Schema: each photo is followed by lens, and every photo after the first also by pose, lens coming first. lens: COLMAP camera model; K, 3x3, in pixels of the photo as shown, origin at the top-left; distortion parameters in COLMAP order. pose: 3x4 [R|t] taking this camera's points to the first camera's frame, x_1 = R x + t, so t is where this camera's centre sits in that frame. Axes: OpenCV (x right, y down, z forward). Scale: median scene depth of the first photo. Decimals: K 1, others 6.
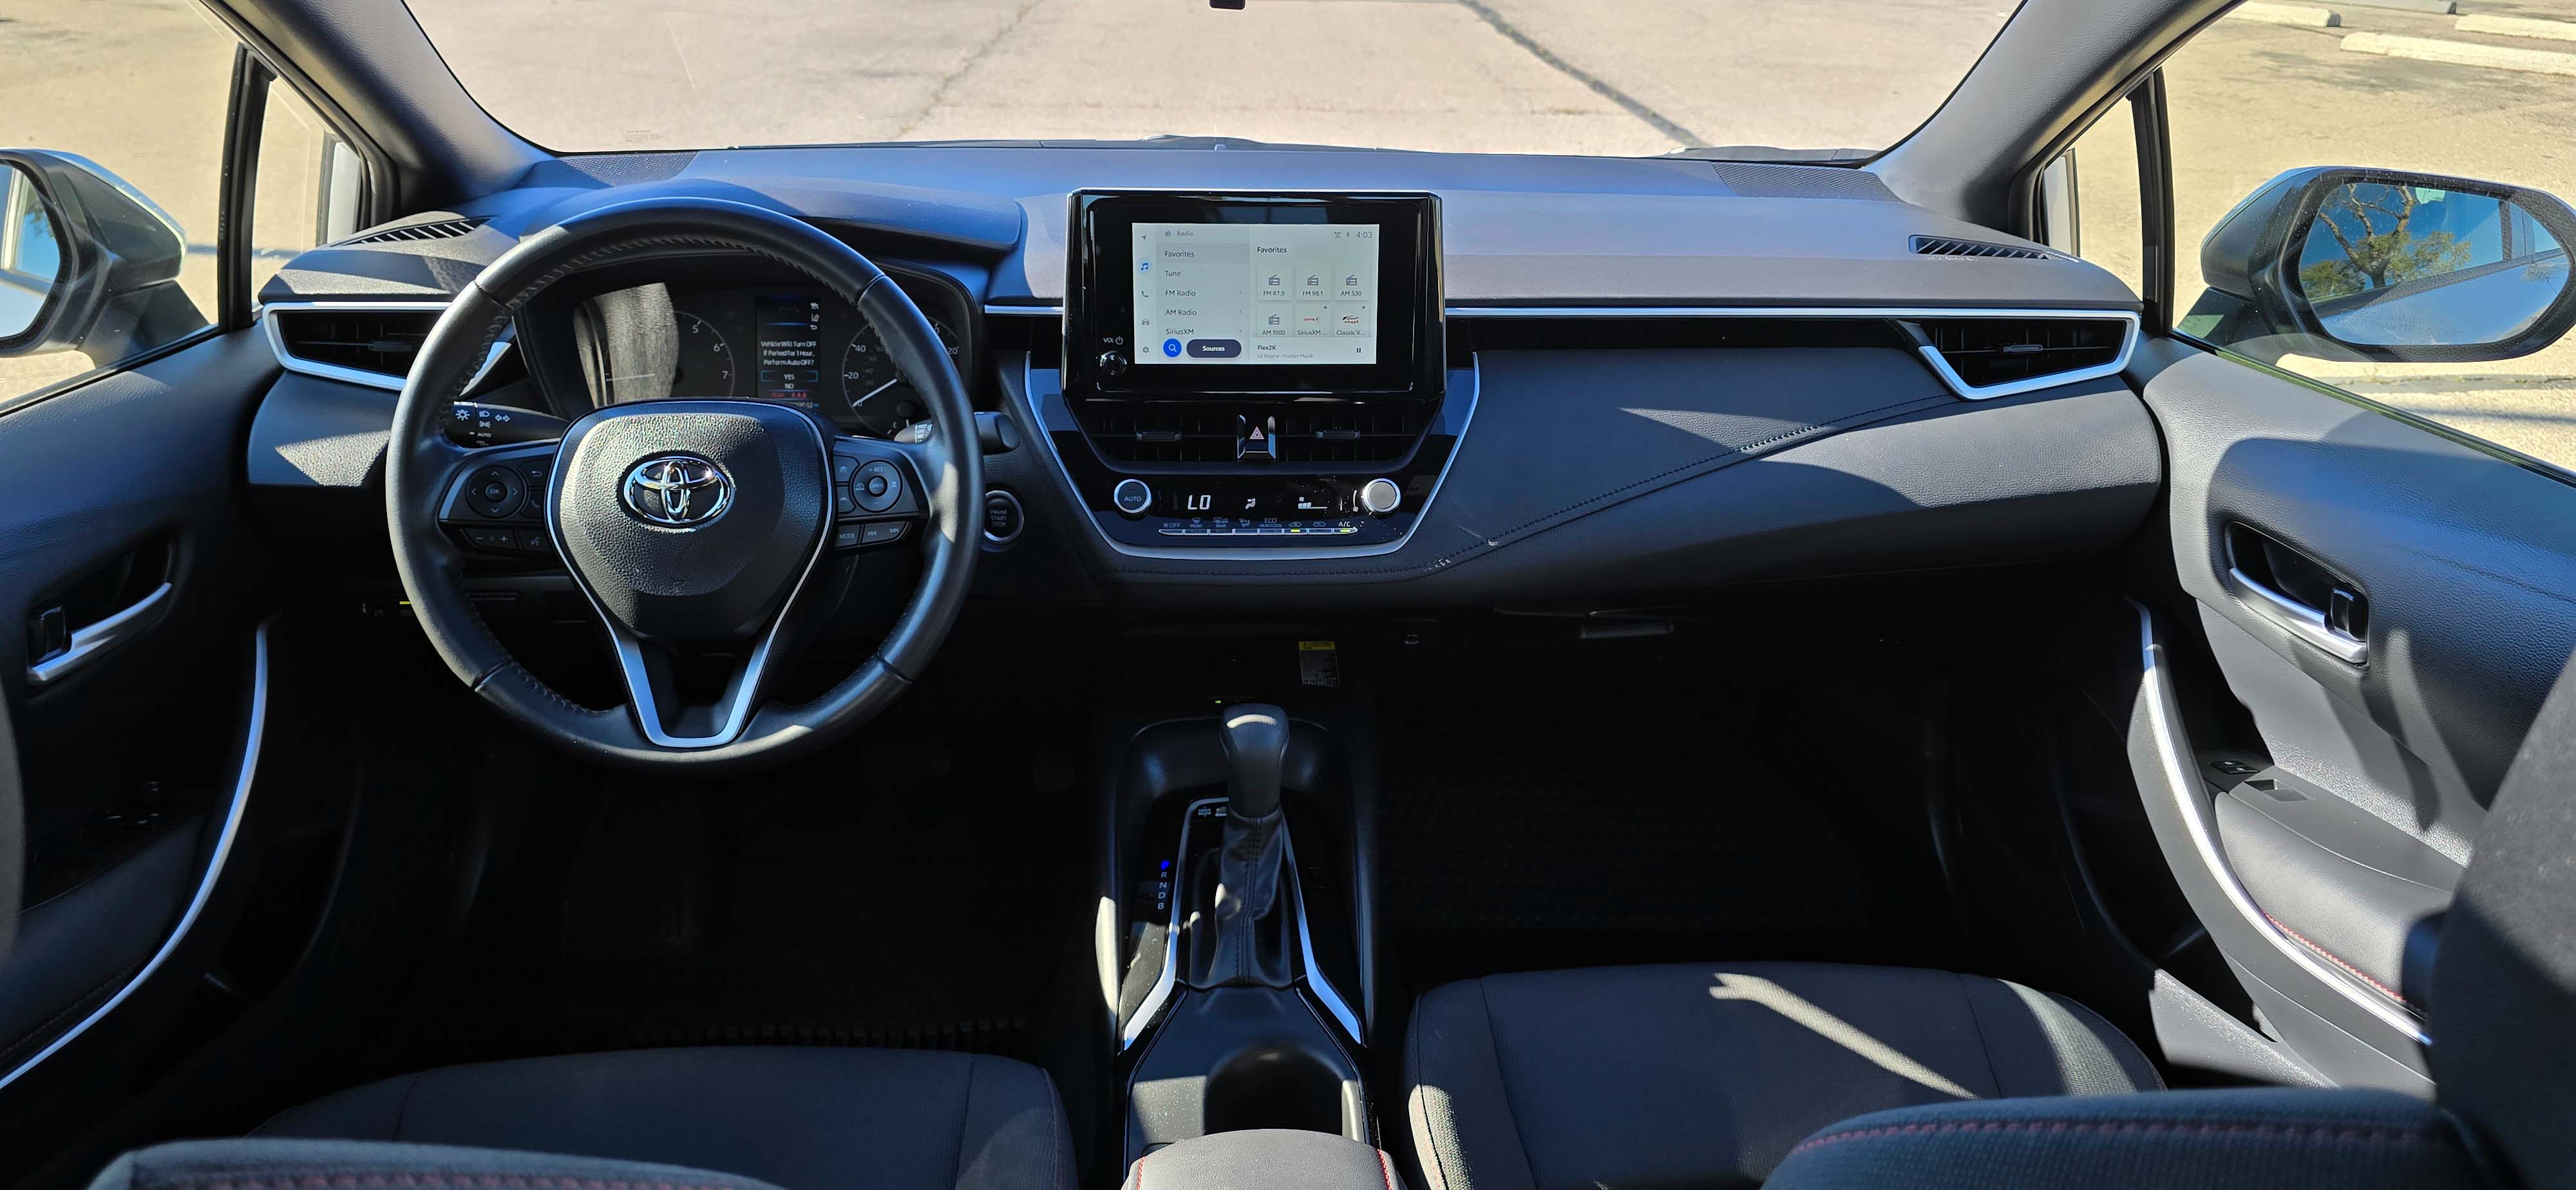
lens RADIAL K [[1778.8, 0, 1306.5], [0, 1778.8, 625.9], [0, 0, 1]] dist [0.022746, -0.004110]
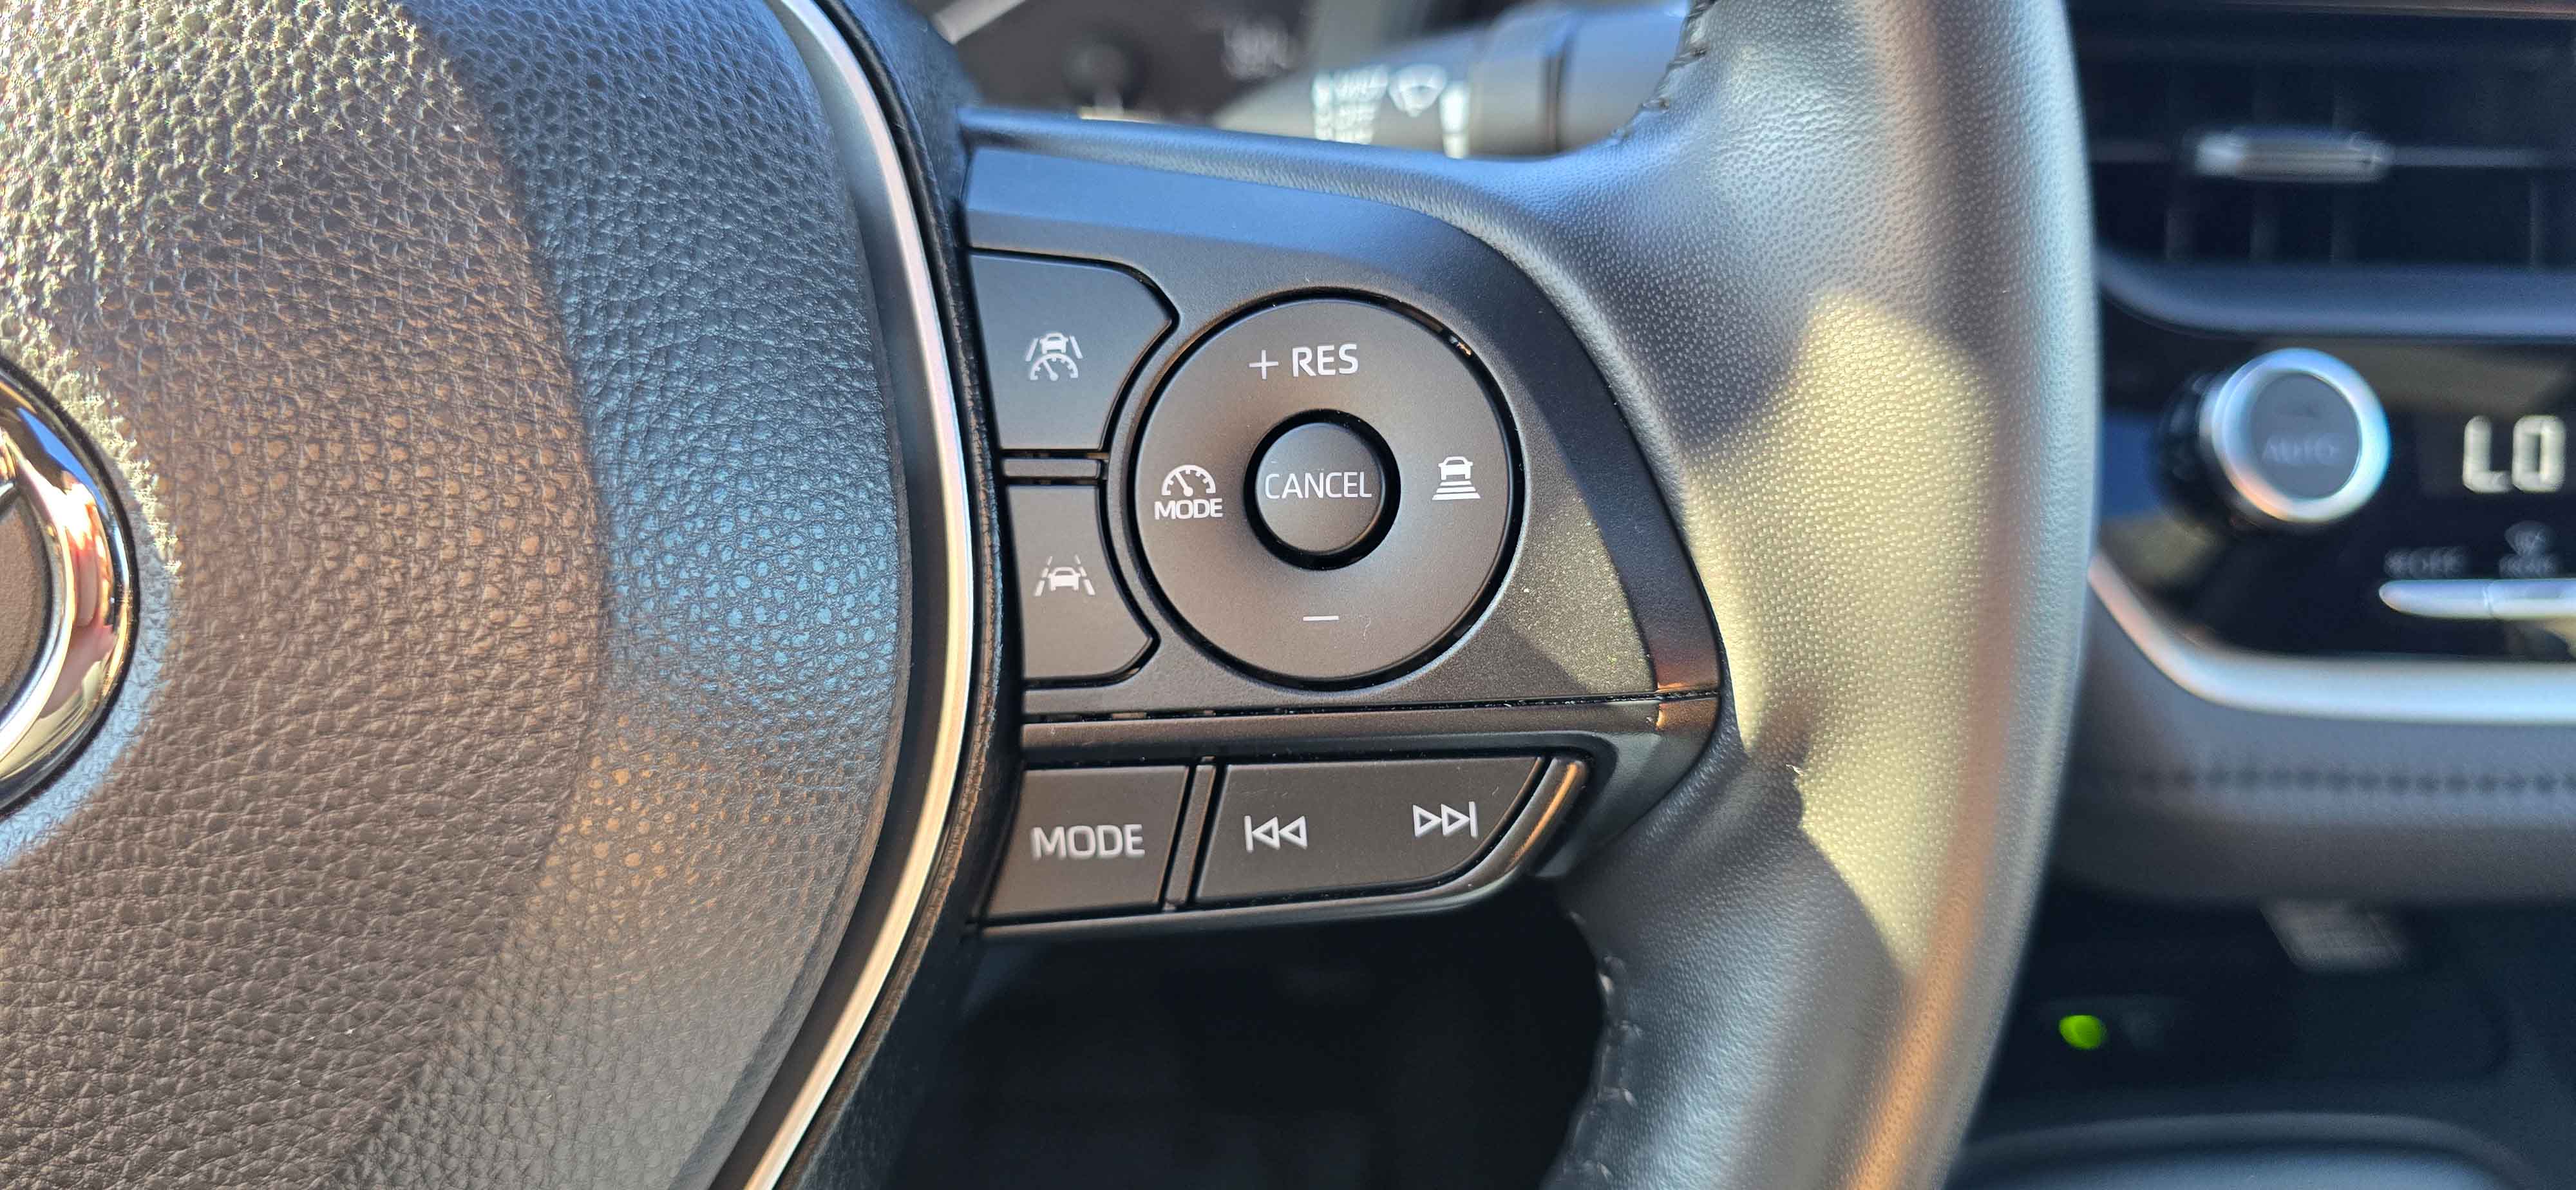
lens RADIAL K [[1778.8, 0, 1299.8], [0, 1778.8, 601.4], [0, 0, 1]] dist [0.022746, -0.004110]
pose [[0.999927, 0.002981, 0.011738, -0.230027], [-0.004285, 0.993620, 0.112700, -0.080392], [-0.011327, -0.112742, 0.993560, 0.817083]]
